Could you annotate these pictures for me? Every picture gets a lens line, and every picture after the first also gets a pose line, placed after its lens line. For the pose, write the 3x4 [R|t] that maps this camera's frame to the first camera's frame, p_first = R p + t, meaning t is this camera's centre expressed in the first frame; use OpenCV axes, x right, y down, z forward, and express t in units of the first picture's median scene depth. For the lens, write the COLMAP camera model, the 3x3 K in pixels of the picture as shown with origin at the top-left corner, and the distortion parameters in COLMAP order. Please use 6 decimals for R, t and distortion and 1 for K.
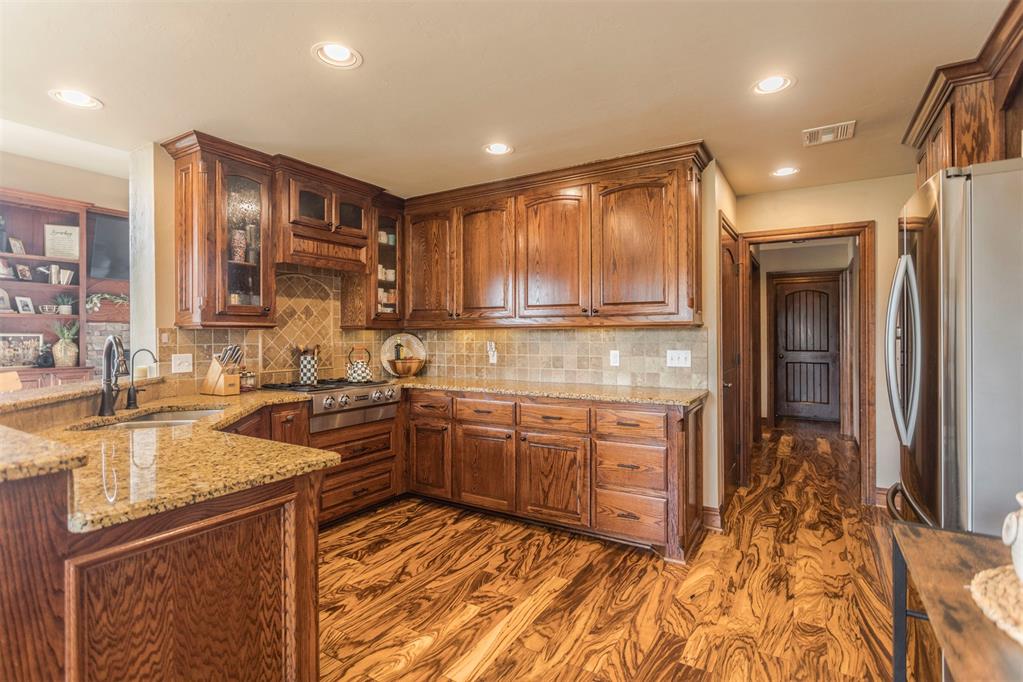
lens RADIAL K [[493.6, 0, 512.0], [0, 493.6, 338.1], [0, 0, 1]] dist [-0.012377, 0.003526]
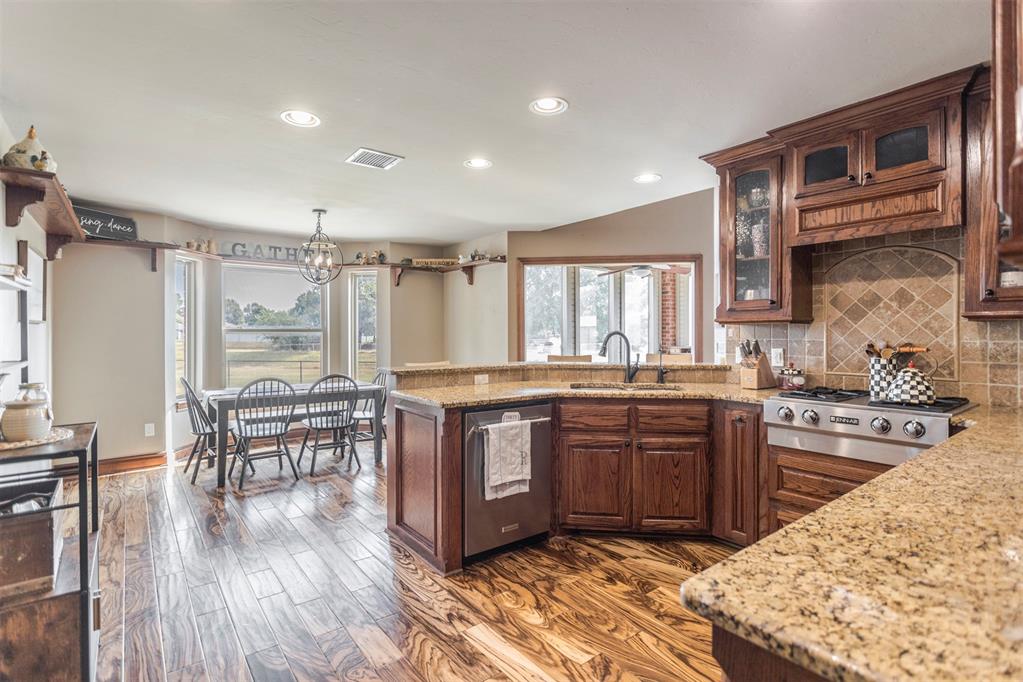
lens RADIAL K [[493.6, 0, 513.4], [0, 493.6, 334.2], [0, 0, 1]] dist [-0.012377, 0.003526]
pose [[-0.352672, 0.003691, -0.935740, 0.482317], [-0.005259, 0.999969, 0.005927, -0.000740], [0.935732, 0.007011, -0.352642, 0.773820]]
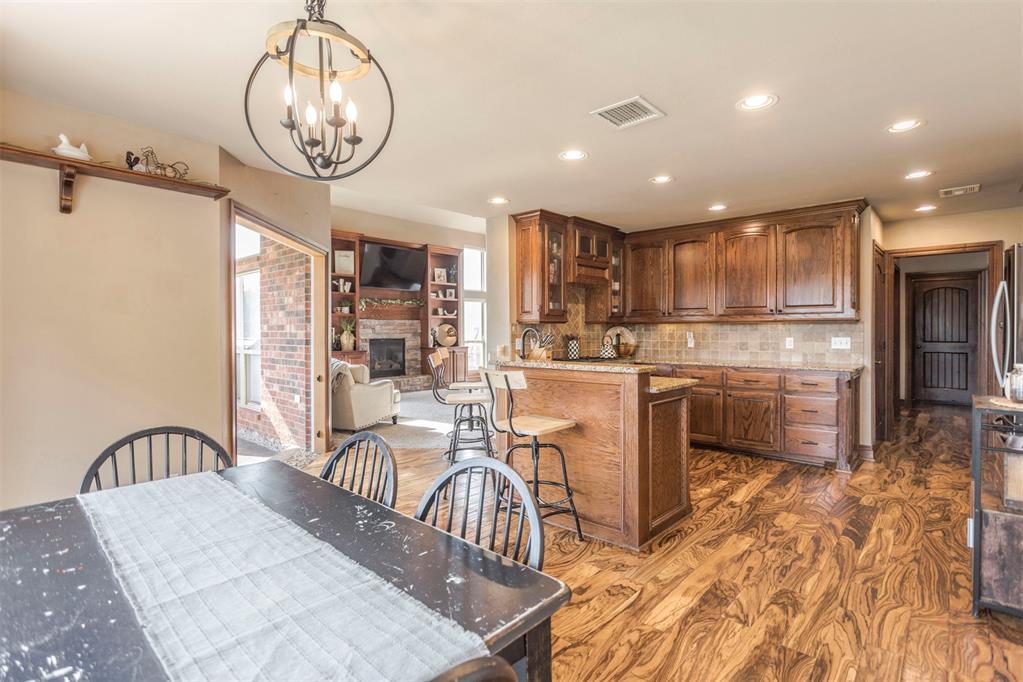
lens RADIAL K [[493.6, 0, 510.6], [0, 493.6, 337.6], [0, 0, 1]] dist [-0.012377, 0.003526]
pose [[0.981992, 0.002756, -0.188905, -0.326020], [-0.000662, 0.999938, 0.011147, 0.009159], [0.188924, -0.010821, 0.981932, -0.571707]]
